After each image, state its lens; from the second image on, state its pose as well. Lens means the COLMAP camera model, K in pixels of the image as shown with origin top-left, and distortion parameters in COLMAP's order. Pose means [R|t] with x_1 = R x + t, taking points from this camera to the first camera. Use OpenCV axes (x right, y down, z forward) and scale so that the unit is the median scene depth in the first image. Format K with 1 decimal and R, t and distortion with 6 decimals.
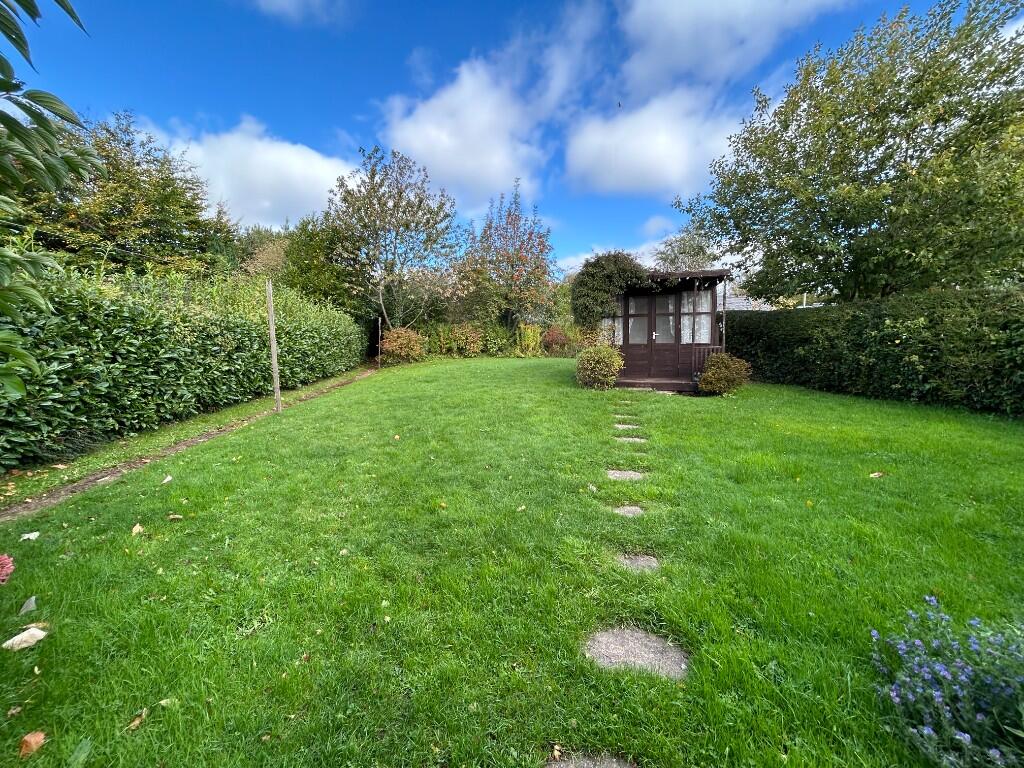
lens RADIAL K [[409.7, 0, 508.9], [0, 409.7, 391.2], [0, 0, 1]] dist [-0.001980, 0.000459]
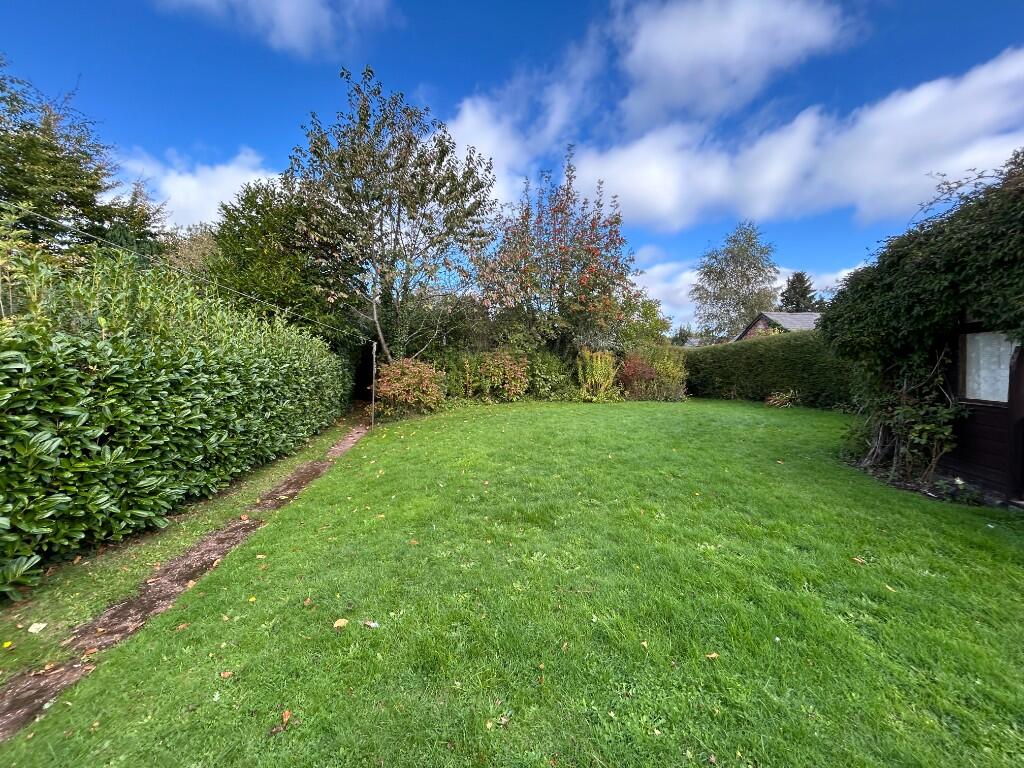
lens RADIAL K [[409.7, 0, 510.9], [0, 409.7, 386.1], [0, 0, 1]] dist [-0.001980, 0.000459]
pose [[0.999223, -0.014669, 0.036573, -0.130310], [0.017549, 0.996661, -0.079738, -0.061475], [-0.035282, 0.080318, 0.996145, 0.380420]]
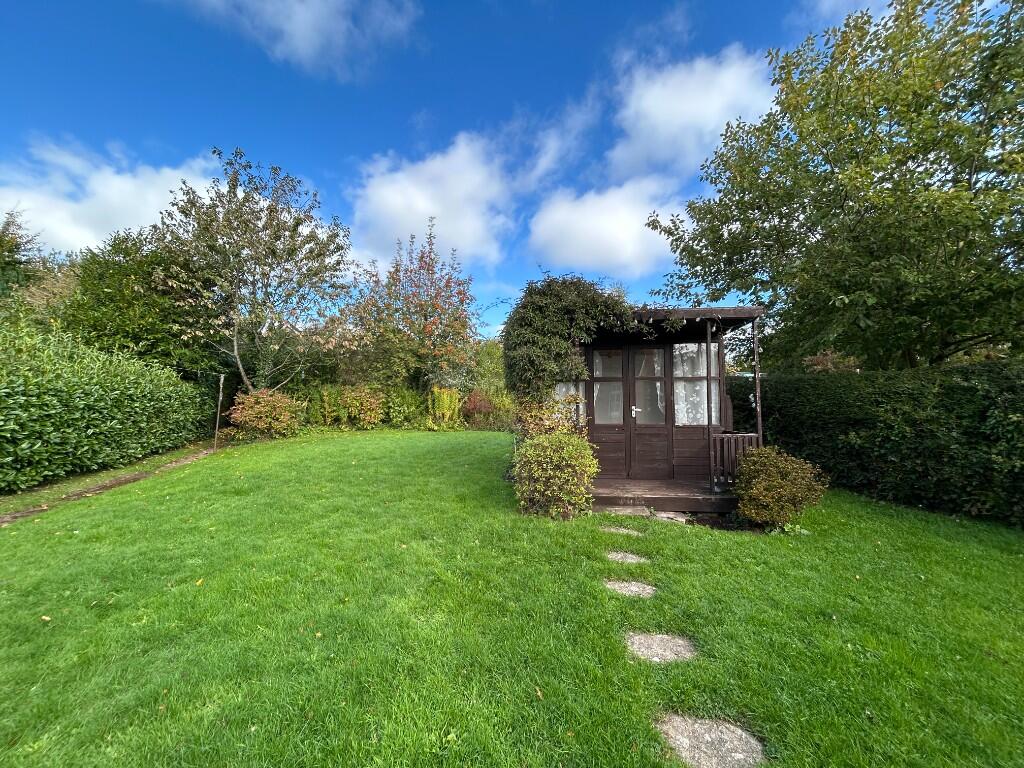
lens RADIAL K [[409.7, 0, 509.7], [0, 409.7, 386.0], [0, 0, 1]] dist [-0.001980, 0.000459]
pose [[0.982331, 0.019019, 0.186182, 0.027530], [0.011617, 0.986708, -0.162089, -0.040774], [-0.186790, 0.161388, 0.969053, 0.229242]]
